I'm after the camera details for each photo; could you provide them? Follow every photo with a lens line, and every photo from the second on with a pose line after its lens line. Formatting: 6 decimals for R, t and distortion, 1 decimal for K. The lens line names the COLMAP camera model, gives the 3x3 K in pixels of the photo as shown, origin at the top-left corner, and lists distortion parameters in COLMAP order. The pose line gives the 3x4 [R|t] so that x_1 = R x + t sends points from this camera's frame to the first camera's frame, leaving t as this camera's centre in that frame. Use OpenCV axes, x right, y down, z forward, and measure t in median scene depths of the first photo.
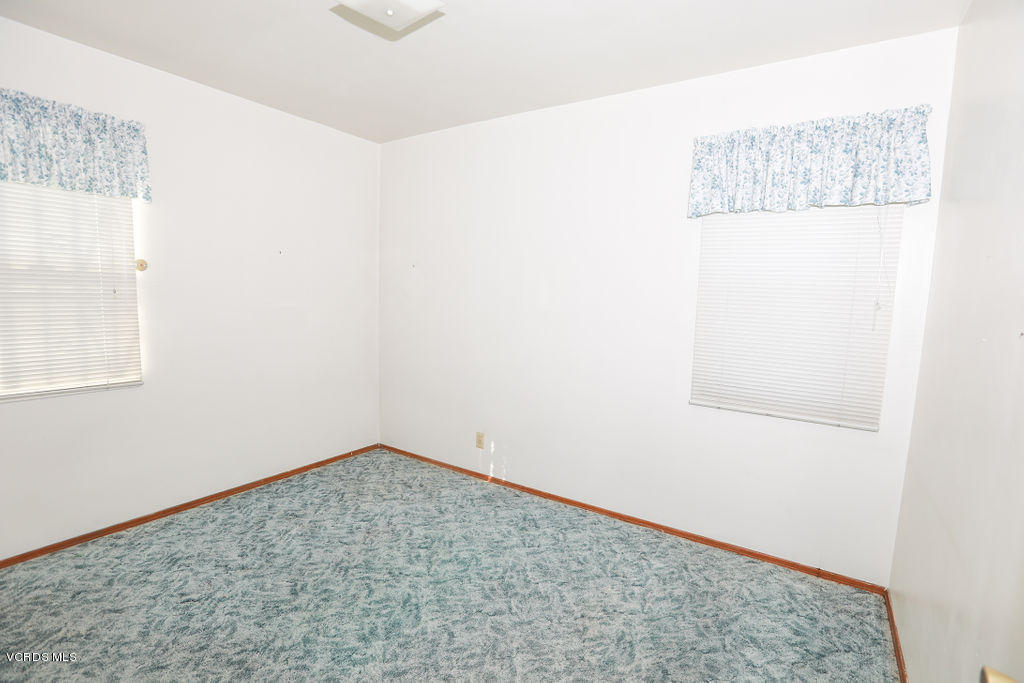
lens RADIAL K [[472.3, 0, 516.1], [0, 472.3, 343.8], [0, 0, 1]] dist [-0.046983, 0.012047]
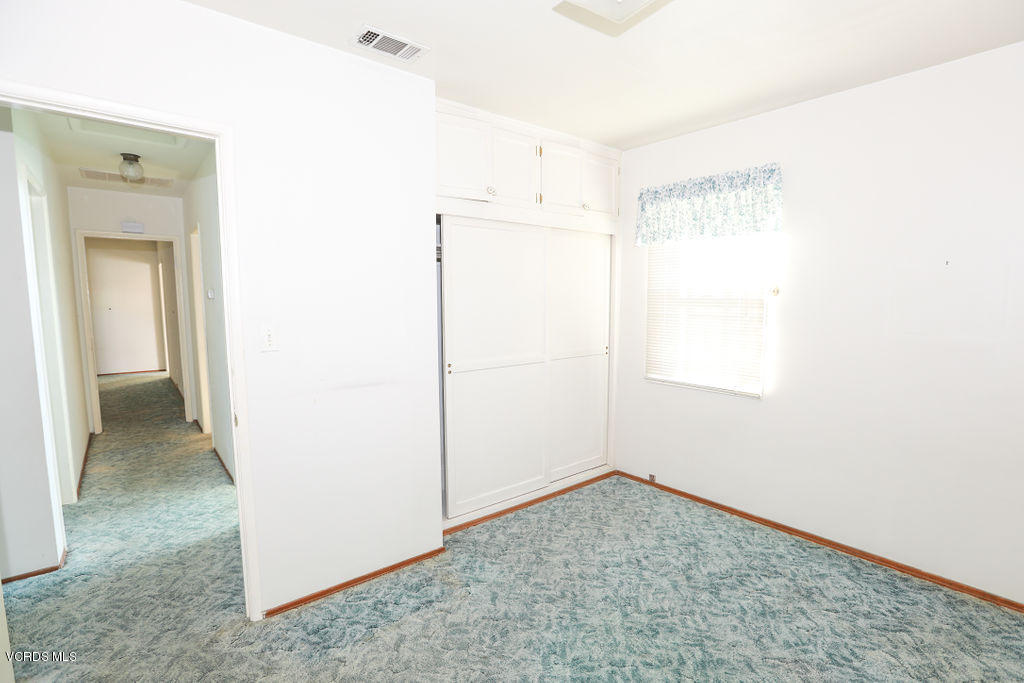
lens RADIAL K [[472.3, 0, 515.6], [0, 472.3, 343.0], [0, 0, 1]] dist [-0.046983, 0.012047]
pose [[-0.283363, 0.059496, -0.957165, 0.465082], [-0.112514, 0.989118, 0.094791, -0.091198], [0.952390, 0.134555, -0.273585, 0.789340]]
